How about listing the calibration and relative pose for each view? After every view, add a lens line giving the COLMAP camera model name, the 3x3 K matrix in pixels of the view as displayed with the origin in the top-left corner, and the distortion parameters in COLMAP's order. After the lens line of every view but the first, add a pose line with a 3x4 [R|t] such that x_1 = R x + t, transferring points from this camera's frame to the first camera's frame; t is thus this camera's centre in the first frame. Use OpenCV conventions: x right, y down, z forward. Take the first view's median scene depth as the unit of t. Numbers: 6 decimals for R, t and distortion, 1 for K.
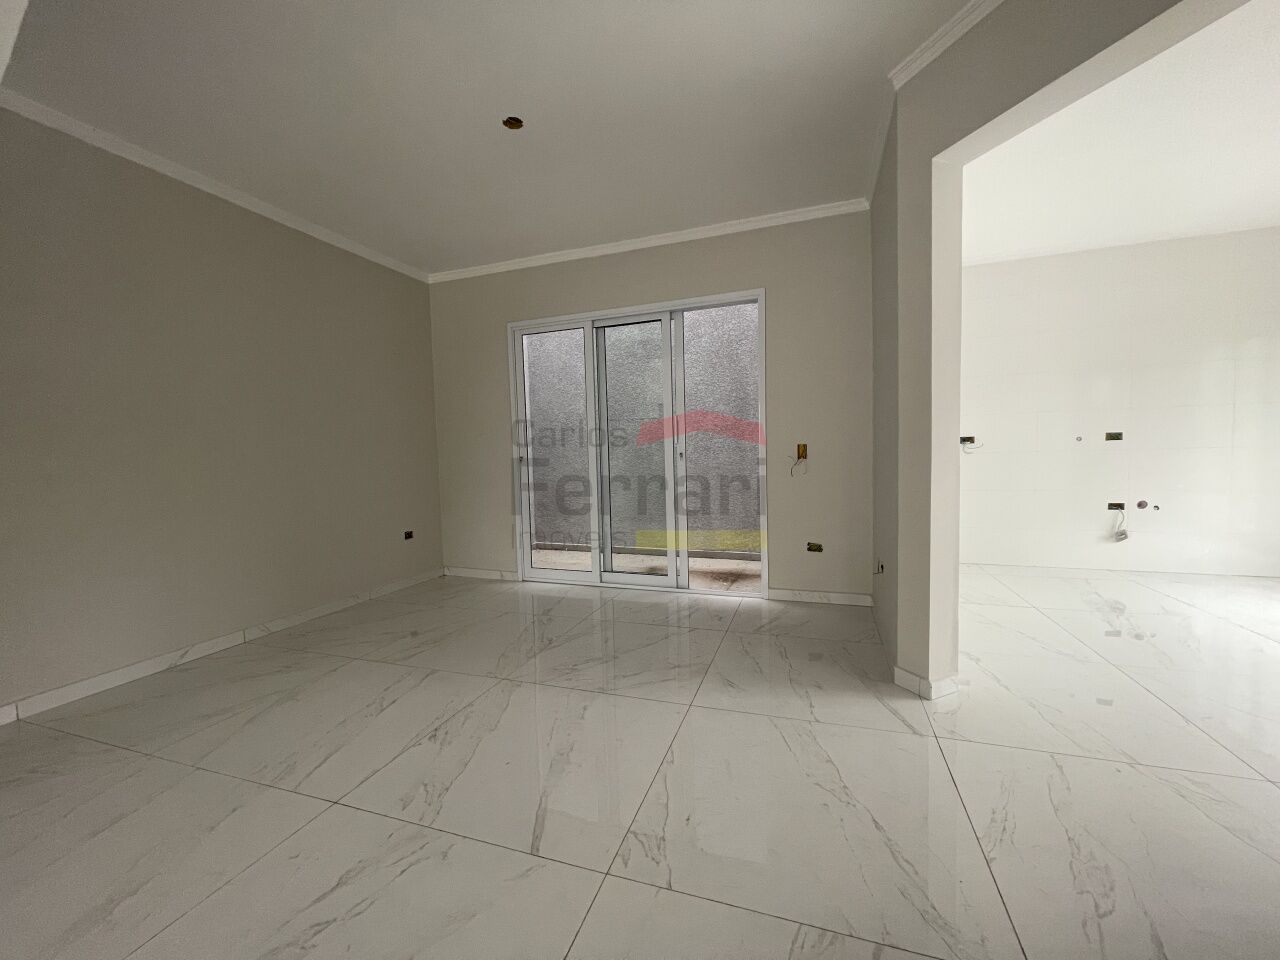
lens RADIAL K [[520.6, 0, 637.5], [0, 520.6, 488.6], [0, 0, 1]] dist [-0.001978, -0.000778]
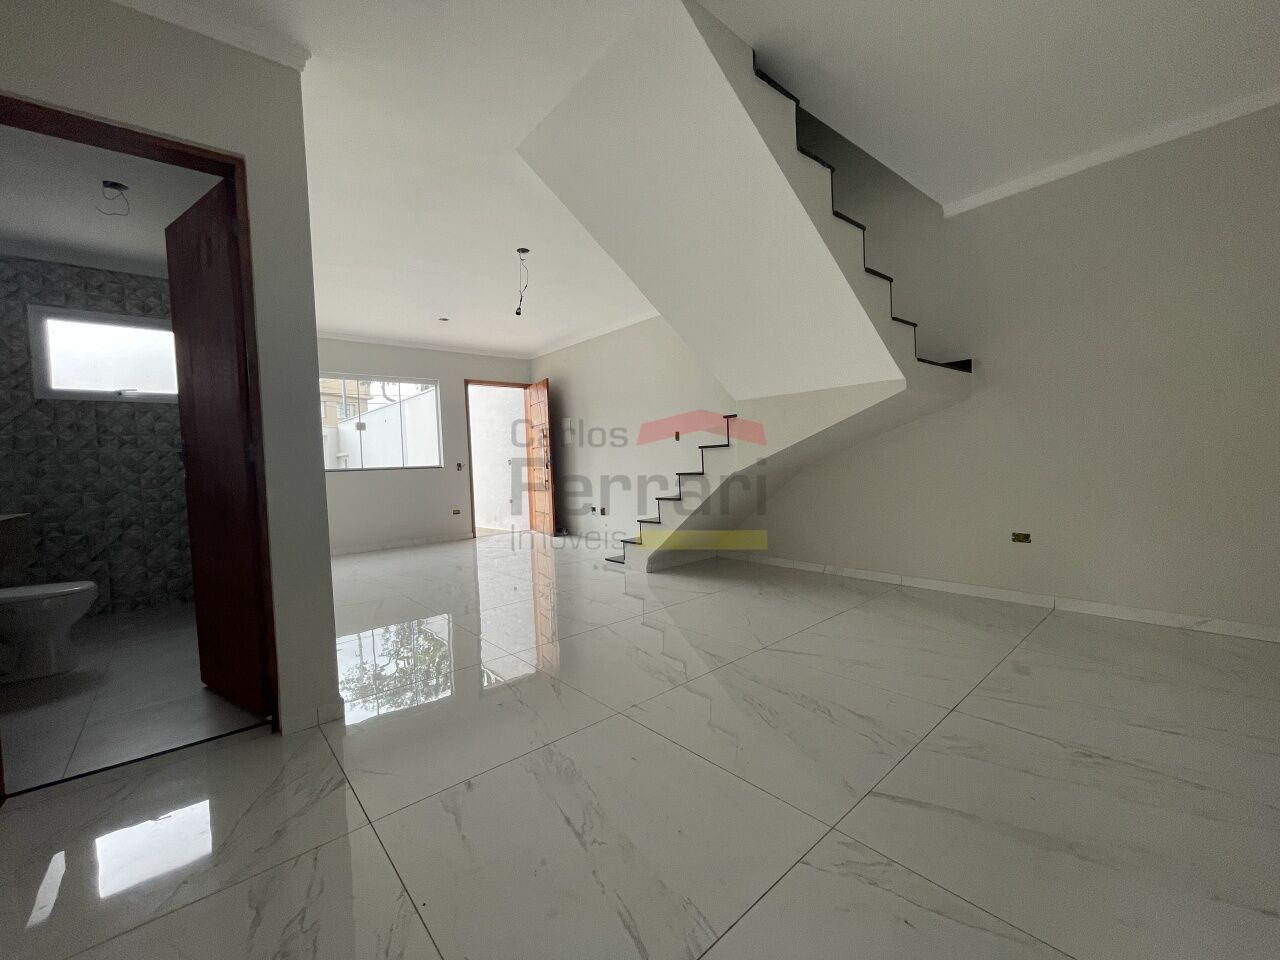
lens RADIAL K [[520.6, 0, 644.6], [0, 520.6, 480.5], [0, 0, 1]] dist [-0.001978, -0.000778]
pose [[-0.486470, 0.077838, -0.870223, 0.483179], [-0.010946, 0.995402, 0.095155, -0.030952], [0.873628, 0.055816, -0.483382, 0.550358]]
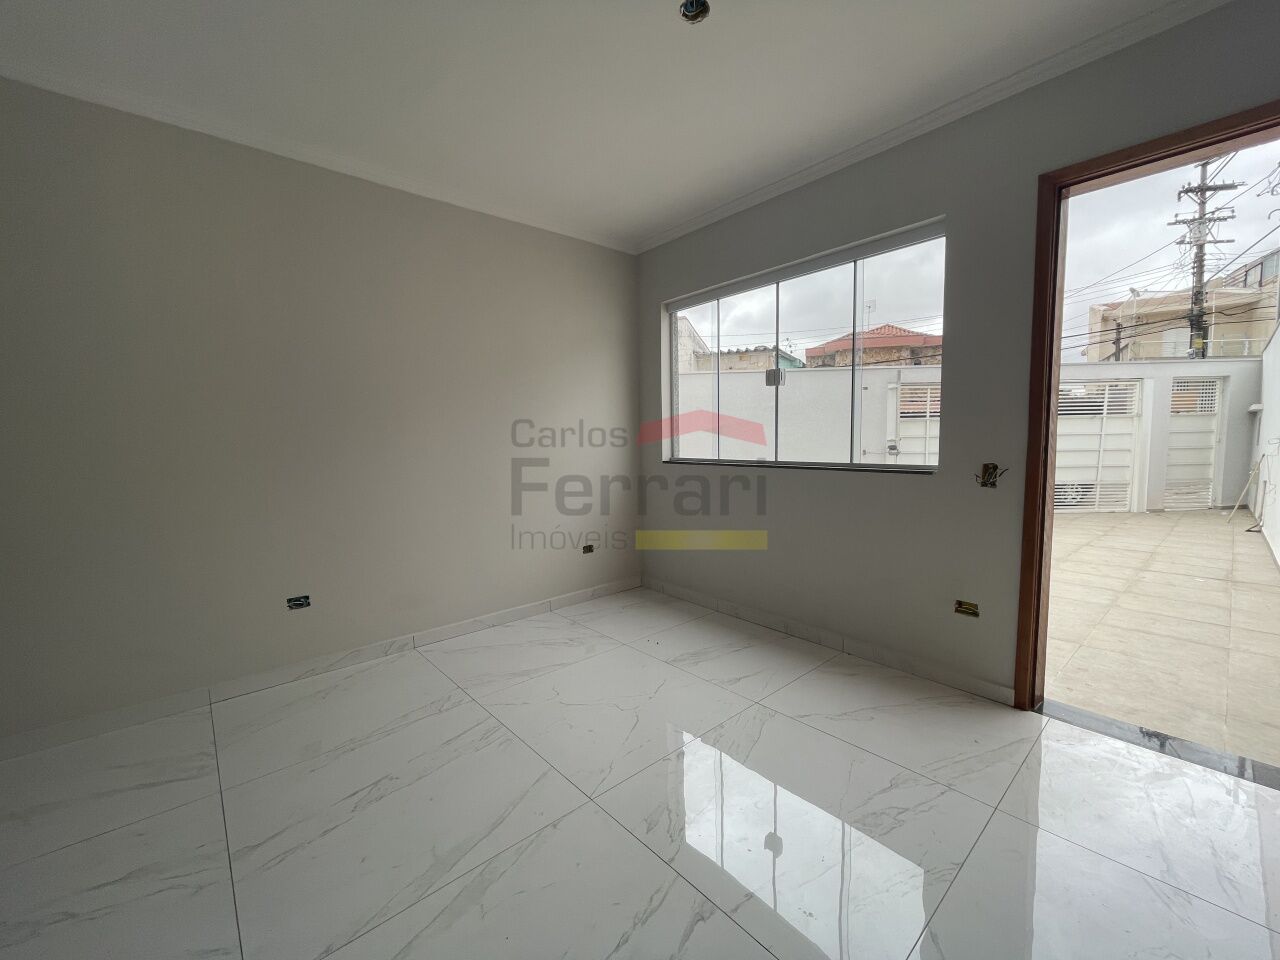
lens RADIAL K [[520.6, 0, 636.4], [0, 520.6, 476.1], [0, 0, 1]] dist [-0.001978, -0.000778]
pose [[-0.870183, 0.002569, 0.492721, -1.247507], [0.071753, 0.989987, 0.121560, 0.018801], [-0.487476, 0.141134, -0.861655, -0.520410]]
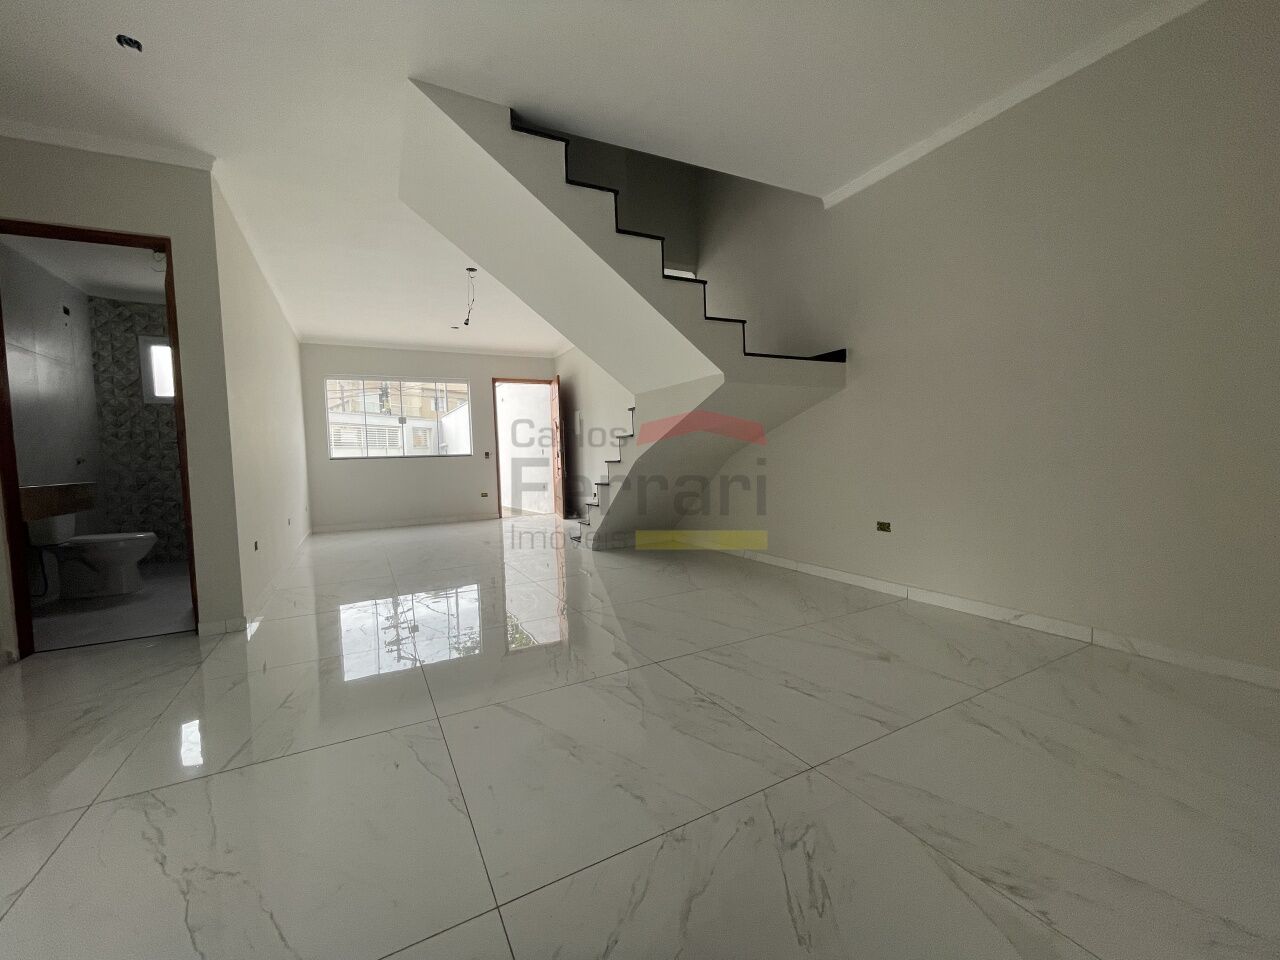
lens RADIAL K [[520.6, 0, 644.7], [0, 520.6, 481.3], [0, 0, 1]] dist [-0.001978, -0.000778]
pose [[-0.667149, 0.084544, -0.740111, 0.274362], [-0.002045, 0.993327, 0.115312, -0.036844], [0.744922, 0.078444, -0.662524, 1.123827]]
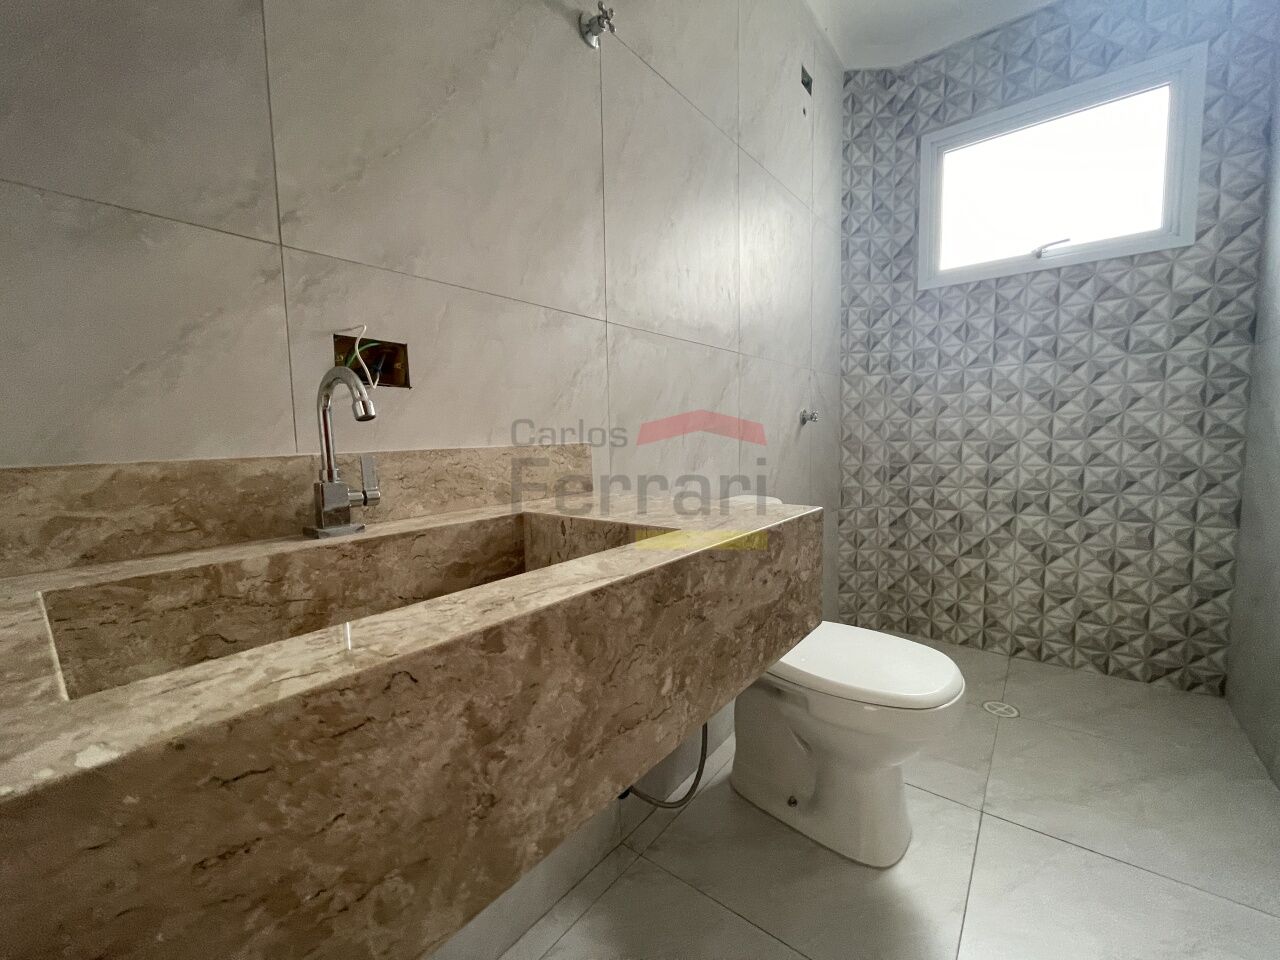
lens RADIAL K [[520.6, 0, 647.4], [0, 520.6, 484.0], [0, 0, 1]] dist [-0.001978, -0.000778]
pose [[-0.950308, 0.014916, 0.310954, 0.231286], [0.065172, 0.986250, 0.151865, 0.057251], [-0.304413, 0.164584, -0.938214, -0.484635]]
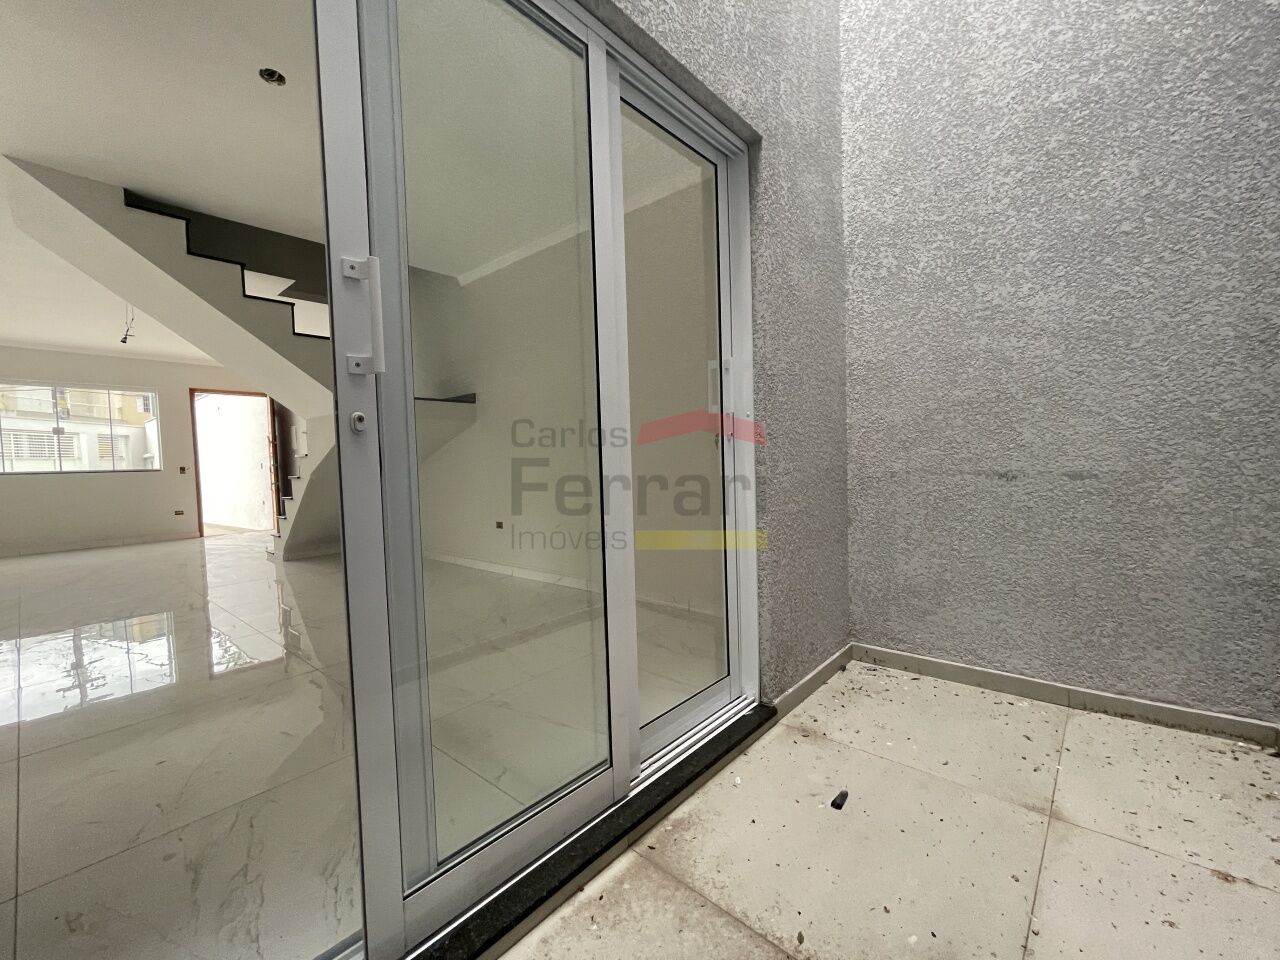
lens RADIAL K [[520.6, 0, 643.7], [0, 520.6, 487.4], [0, 0, 1]] dist [-0.001978, -0.000778]
pose [[-0.351330, 0.082328, -0.932625, 0.394227], [-0.027470, 0.994791, 0.098163, -0.089534], [0.935849, 0.060107, -0.347238, 1.747922]]
